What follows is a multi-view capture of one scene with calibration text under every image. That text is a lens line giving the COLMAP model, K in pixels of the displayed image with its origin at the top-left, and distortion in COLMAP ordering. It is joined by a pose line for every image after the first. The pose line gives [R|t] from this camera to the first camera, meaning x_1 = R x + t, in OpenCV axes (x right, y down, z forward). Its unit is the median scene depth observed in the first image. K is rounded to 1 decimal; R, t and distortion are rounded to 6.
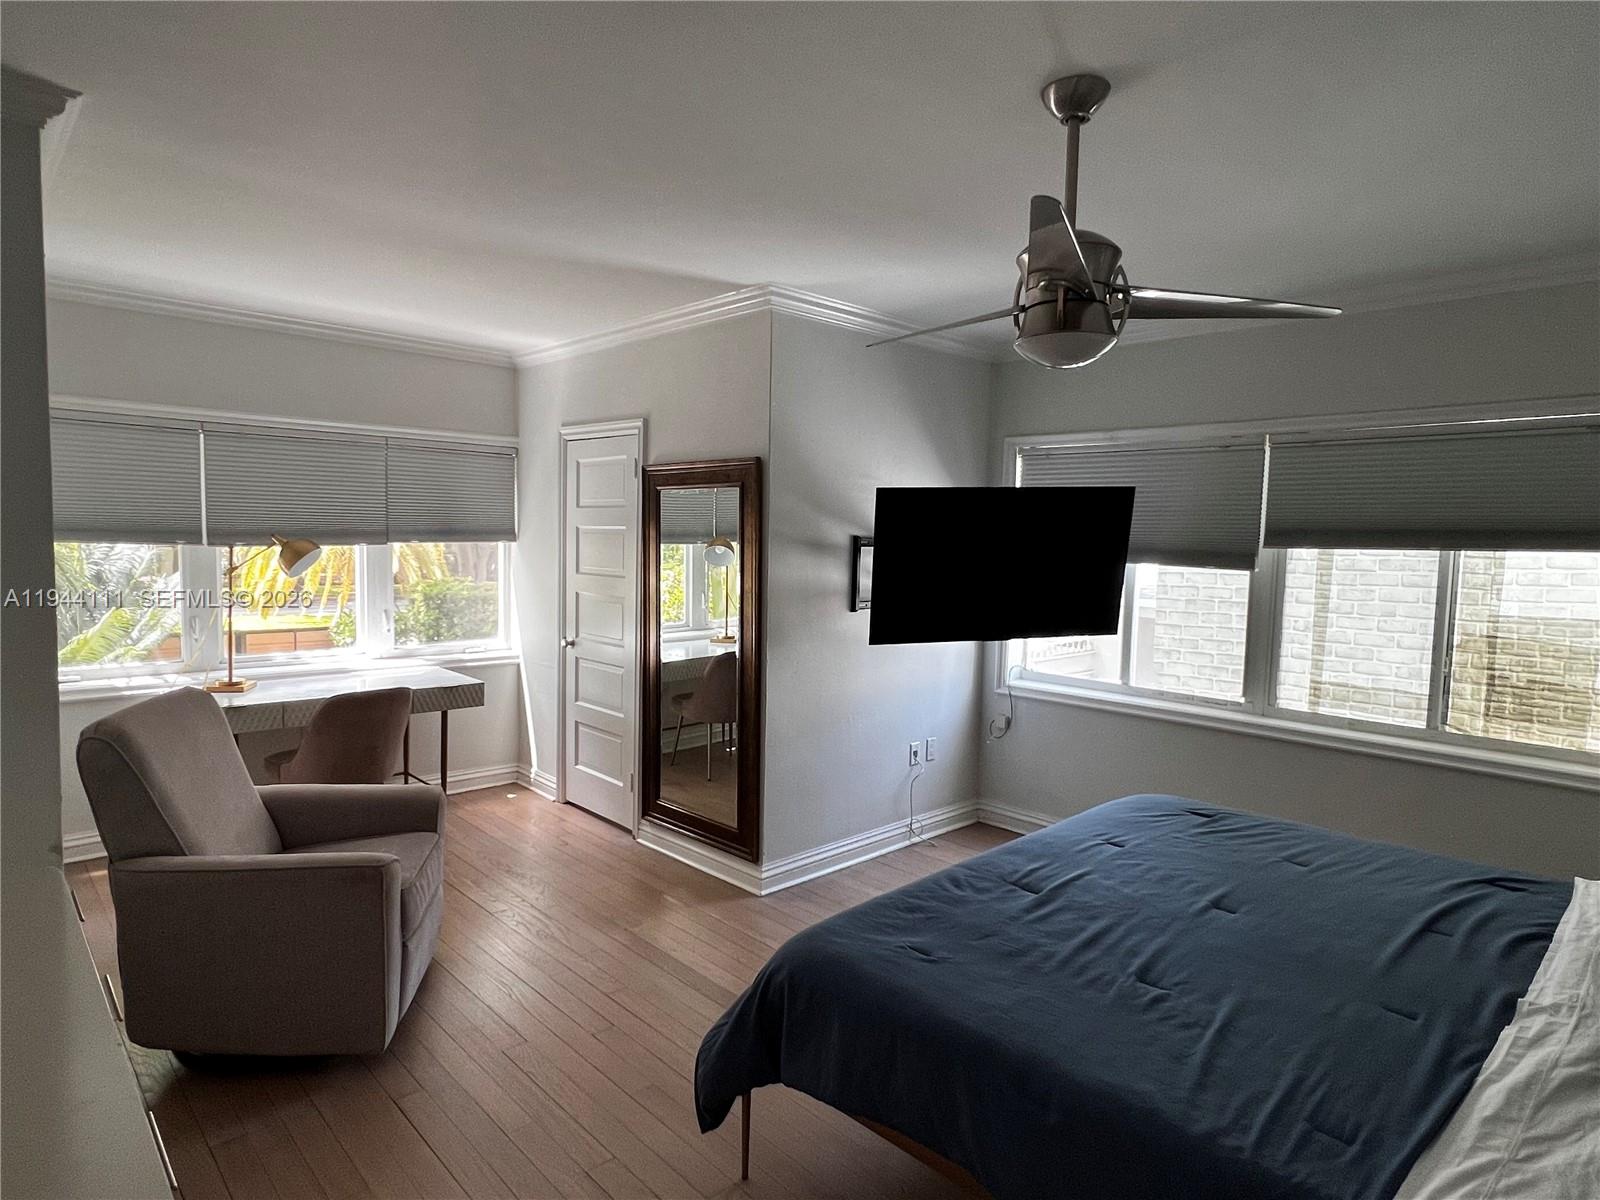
lens RADIAL K [[913.1, 0, 801.0], [0, 913.1, 601.5], [0, 0, 1]] dist [-0.006204, -0.000551]
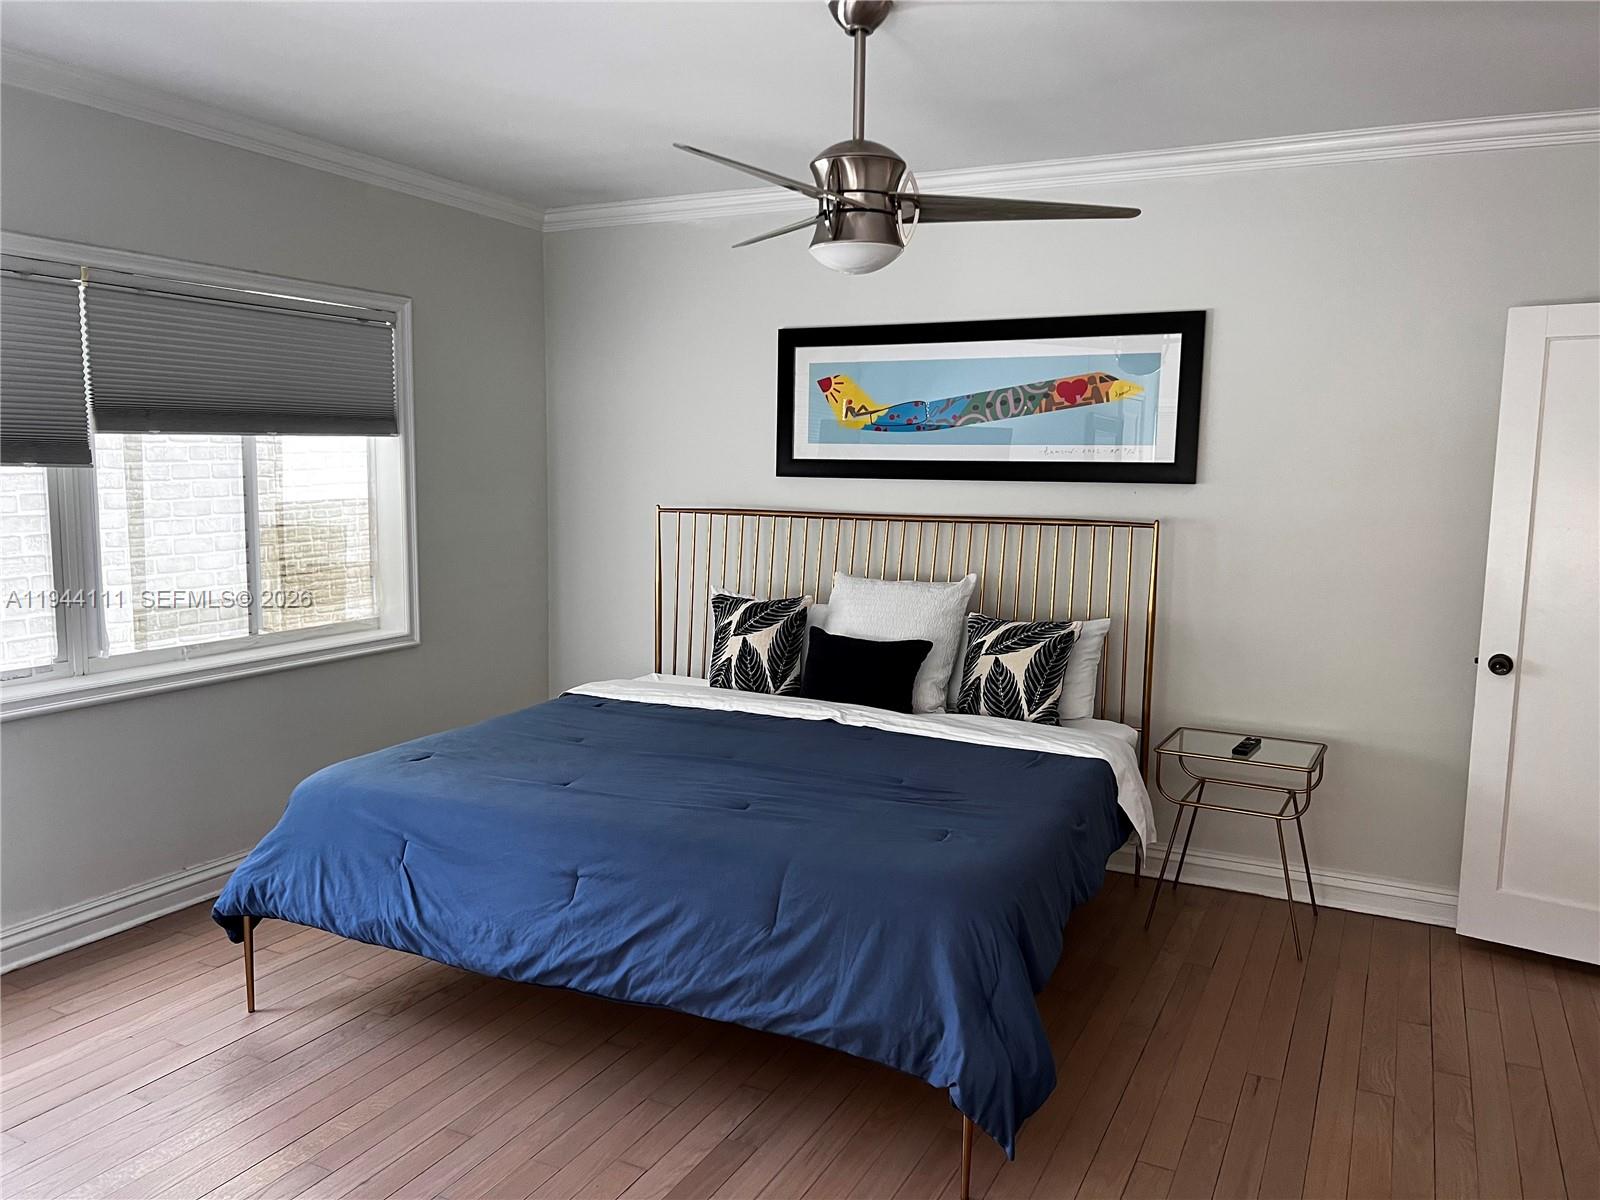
lens RADIAL K [[1189.3, 0, 801.8], [0, 1189.3, 598.4], [0, 0, 1]] dist [0.075827, -0.003898]
pose [[-0.310745, -0.139945, 0.940134, -0.606200], [0.054428, 0.984859, 0.164593, -0.063873], [-0.948934, 0.102316, -0.298423, 0.851763]]
